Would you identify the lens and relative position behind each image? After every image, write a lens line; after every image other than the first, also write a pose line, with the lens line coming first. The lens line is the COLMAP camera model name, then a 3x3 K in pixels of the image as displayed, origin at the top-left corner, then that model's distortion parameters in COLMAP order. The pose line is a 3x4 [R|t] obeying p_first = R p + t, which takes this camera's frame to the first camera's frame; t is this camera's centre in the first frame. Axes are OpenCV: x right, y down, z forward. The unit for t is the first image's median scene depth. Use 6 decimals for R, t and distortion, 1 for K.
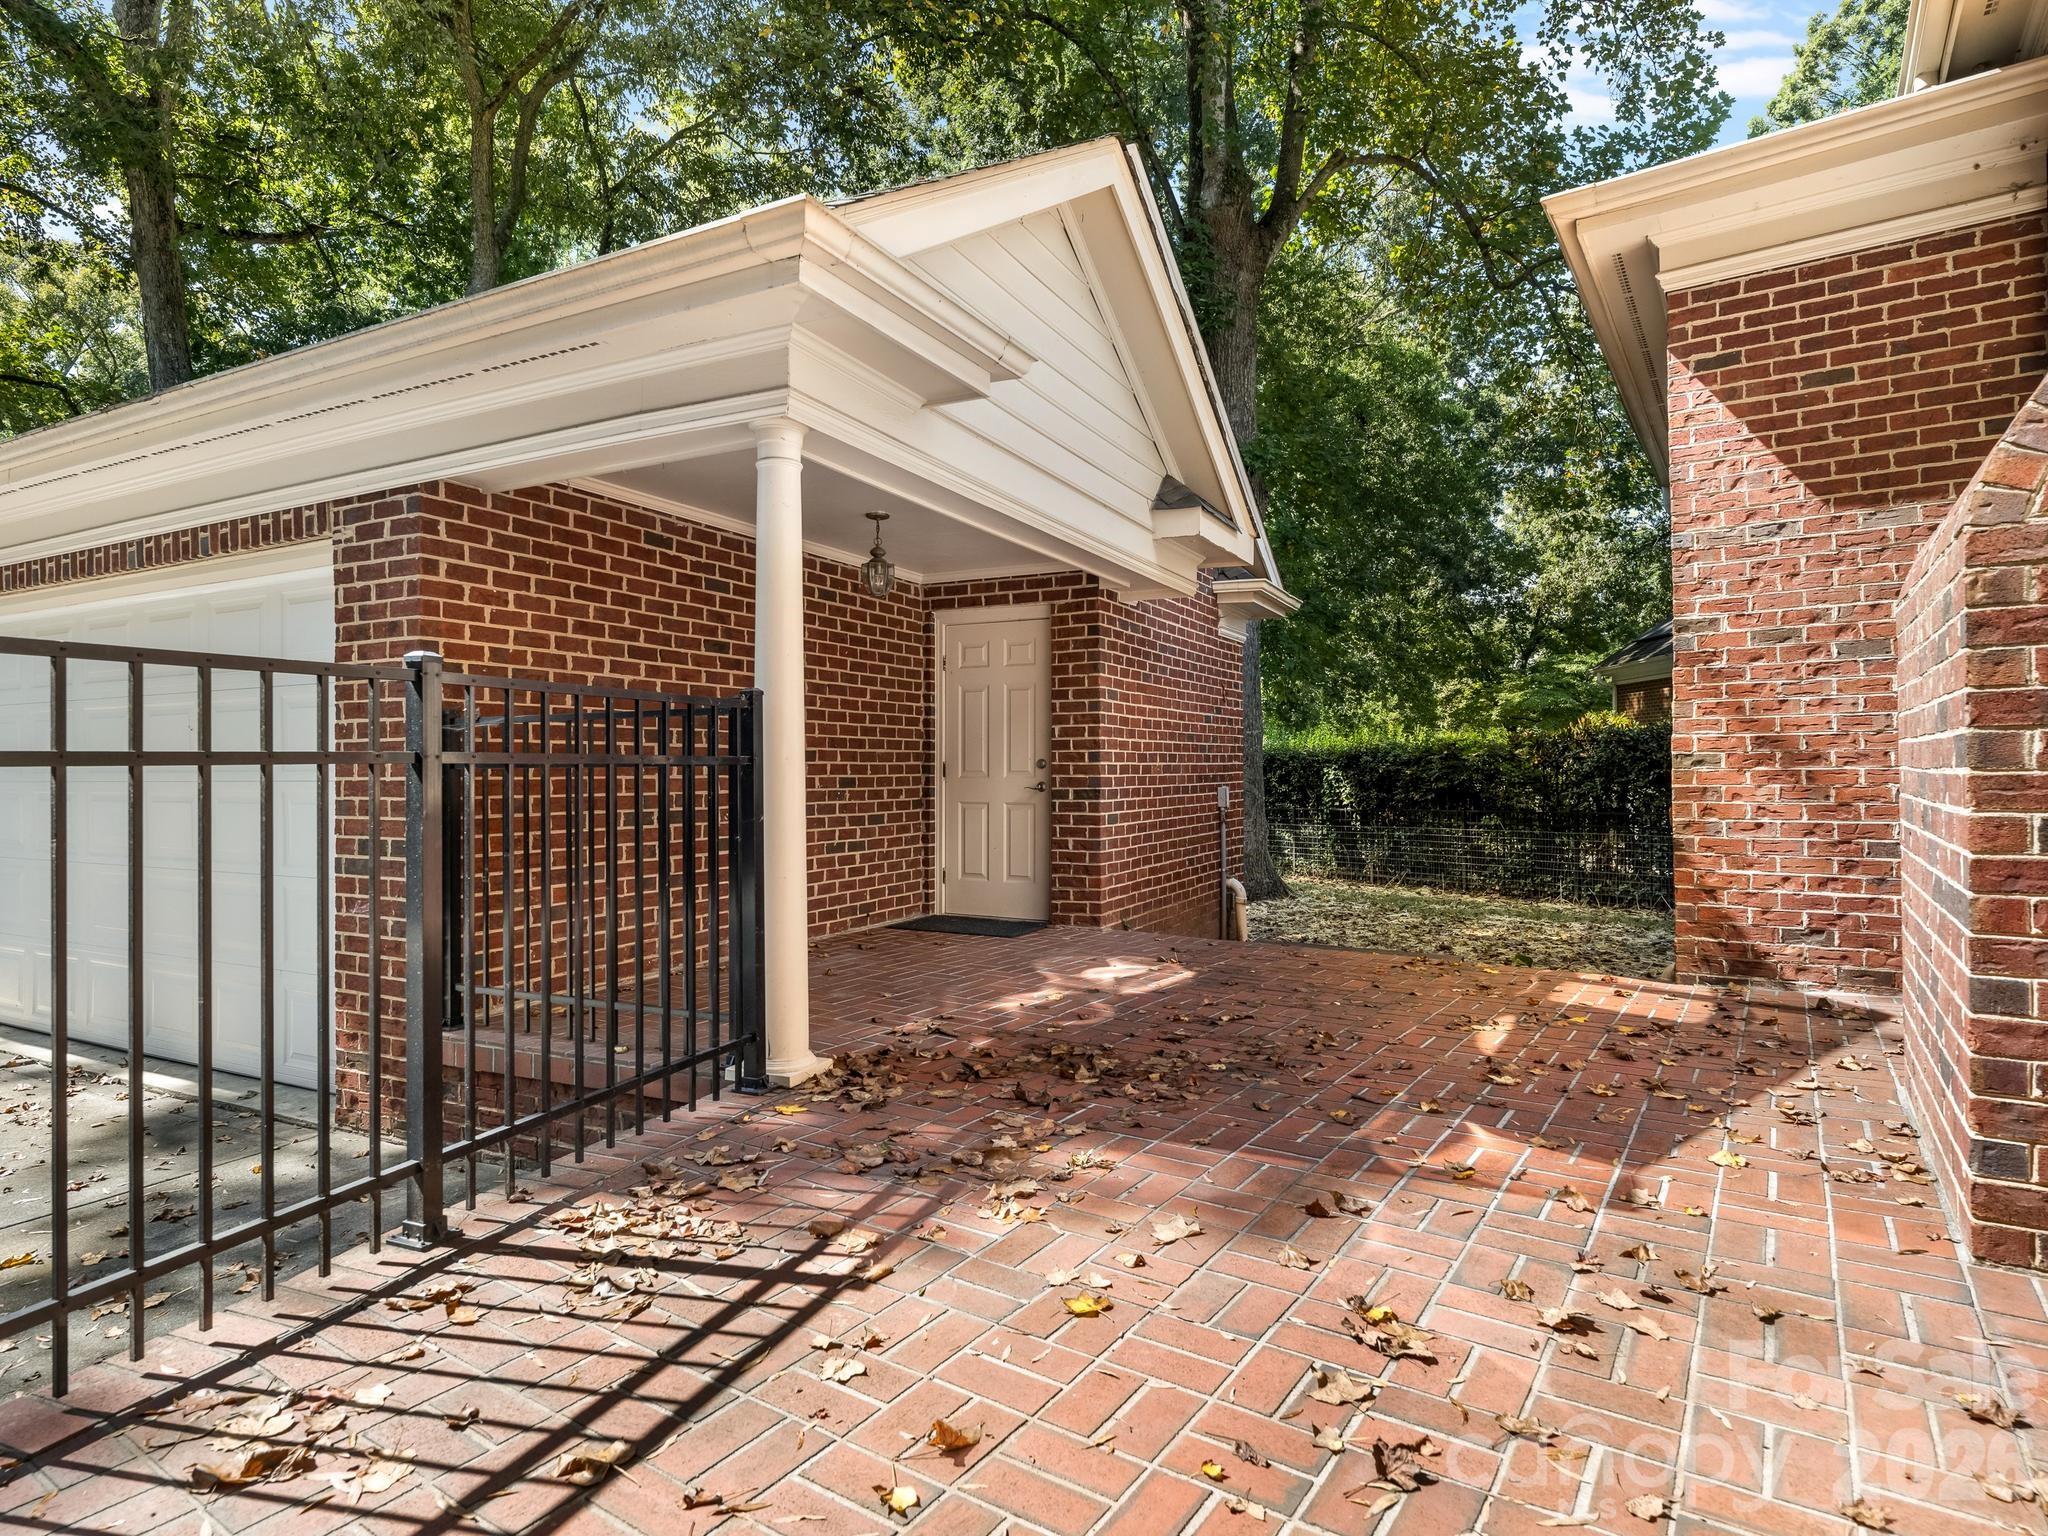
lens RADIAL K [[1033.3, 0, 1014.7], [0, 1033.3, 771.3], [0, 0, 1]] dist [-0.000216, -0.000194]
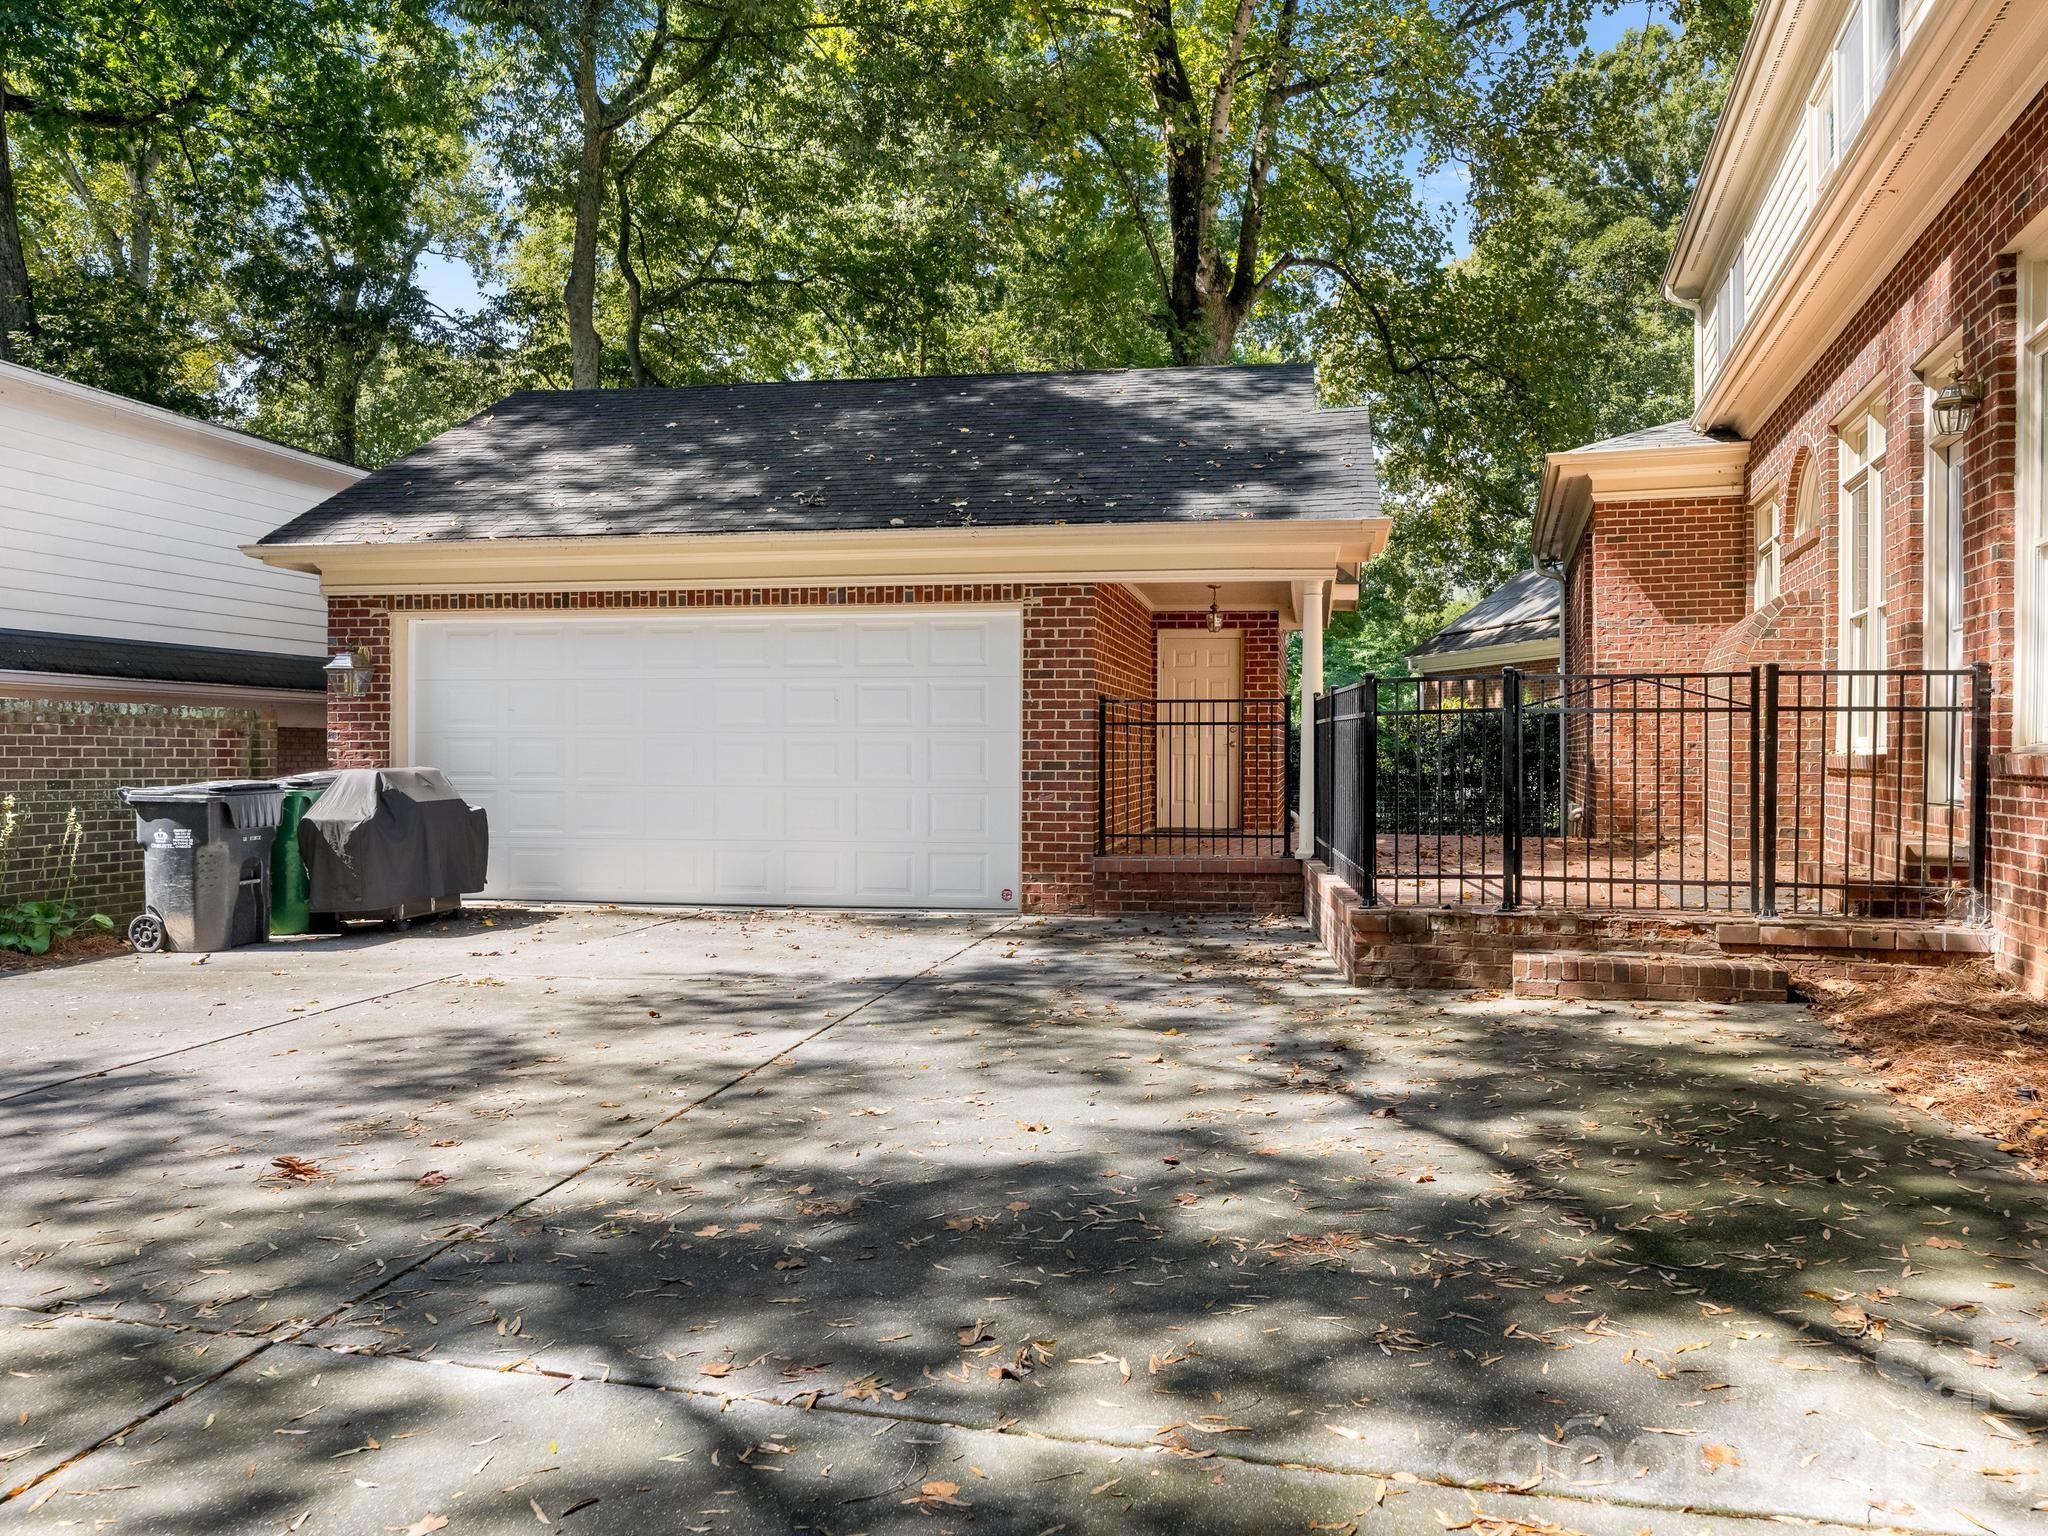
lens RADIAL K [[1325.2, 0, 1022.6], [0, 1325.2, 760.0], [0, 0, 1]] dist [0.001818, 0.004353]
pose [[0.954479, 0.004823, 0.298238, -1.065613], [-0.005826, 0.999980, 0.002474, 0.043565], [-0.298220, -0.004099, 0.954488, -1.015058]]
